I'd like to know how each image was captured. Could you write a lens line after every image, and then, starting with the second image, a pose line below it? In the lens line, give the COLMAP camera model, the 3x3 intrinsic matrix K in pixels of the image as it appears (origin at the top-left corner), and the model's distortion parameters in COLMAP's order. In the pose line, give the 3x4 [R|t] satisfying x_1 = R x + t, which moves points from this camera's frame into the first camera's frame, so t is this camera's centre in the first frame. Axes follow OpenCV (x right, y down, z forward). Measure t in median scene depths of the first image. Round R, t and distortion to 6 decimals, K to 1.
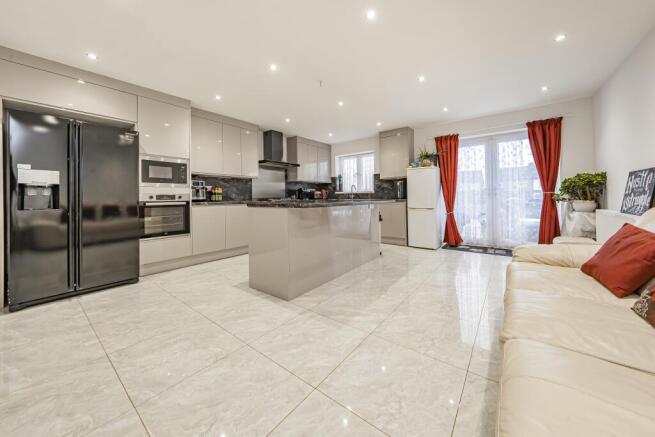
lens RADIAL K [[235.4, 0, 327.9], [0, 235.4, 197.5], [0, 0, 1]] dist [-0.001206, 0.000037]
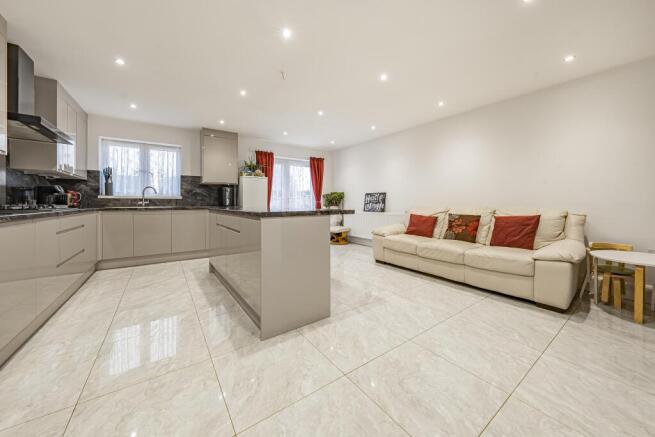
lens RADIAL K [[234.2, 0, 327.8], [0, 234.2, 203.6], [0, 0, 1]] dist [-0.000243, -0.000083]
pose [[0.290819, 0.006378, 0.956757, -0.539113], [0.001466, 0.999974, -0.007112, 0.003436], [-0.956777, 0.003471, 0.290802, 0.380773]]
